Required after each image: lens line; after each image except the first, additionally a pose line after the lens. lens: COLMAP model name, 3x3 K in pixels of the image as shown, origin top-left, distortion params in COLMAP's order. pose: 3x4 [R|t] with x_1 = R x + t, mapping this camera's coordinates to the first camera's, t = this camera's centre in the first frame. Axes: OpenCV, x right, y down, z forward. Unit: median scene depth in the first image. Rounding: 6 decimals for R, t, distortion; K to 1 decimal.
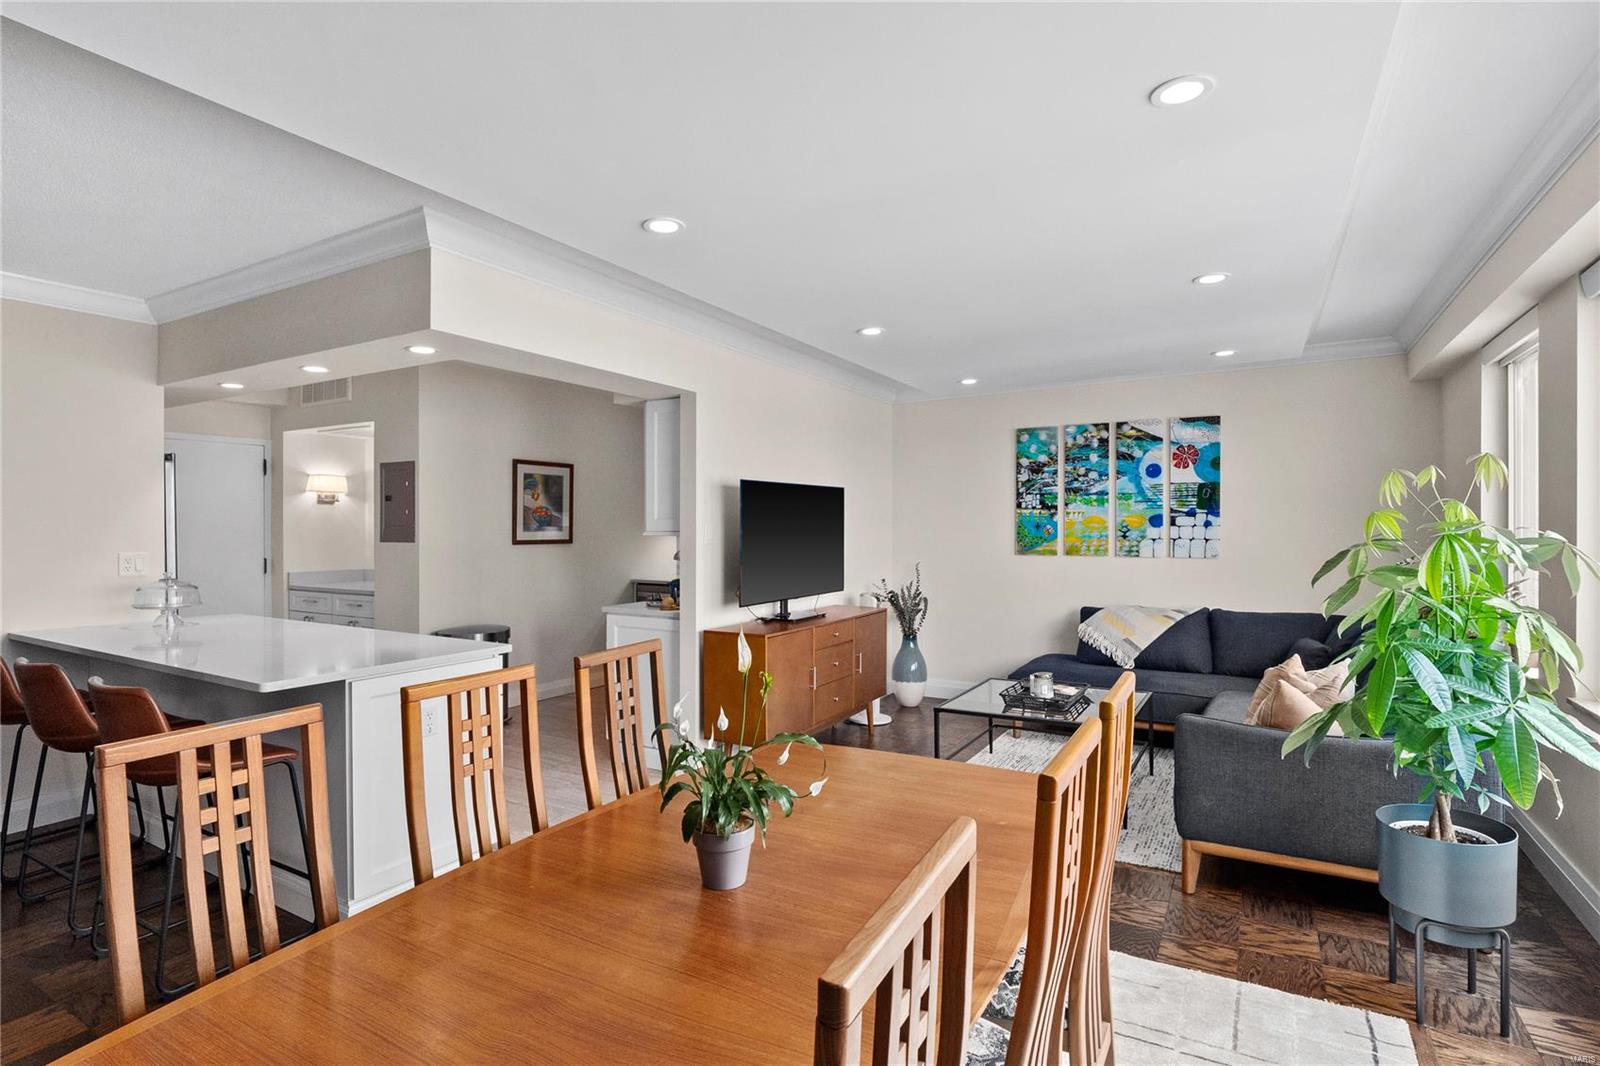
lens RADIAL K [[779.9, 0, 798.2], [0, 779.9, 532.3], [0, 0, 1]] dist [-0.022743, 0.000965]
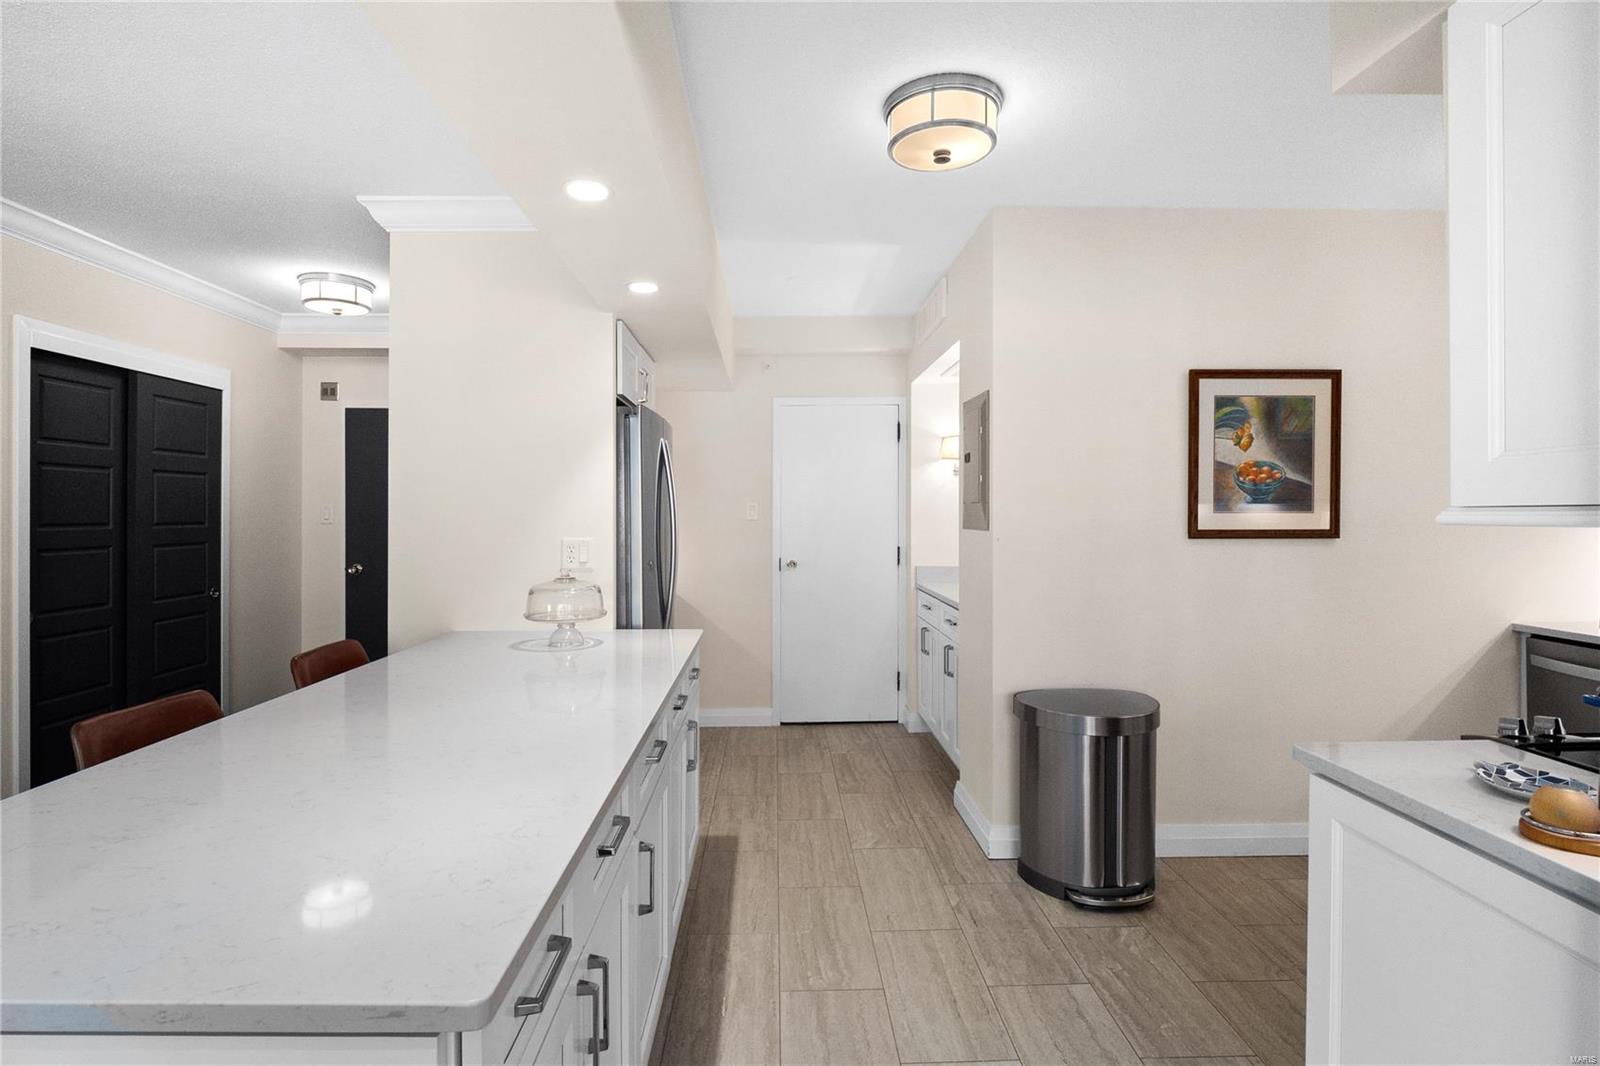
lens RADIAL K [[779.9, 0, 793.9], [0, 779.9, 522.8], [0, 0, 1]] dist [-0.022743, 0.000965]
pose [[0.511546, 0.008940, -0.859209, -0.059654], [-0.010189, 0.999939, 0.004338, 0.006516], [0.859196, 0.006536, 0.511606, 0.502467]]
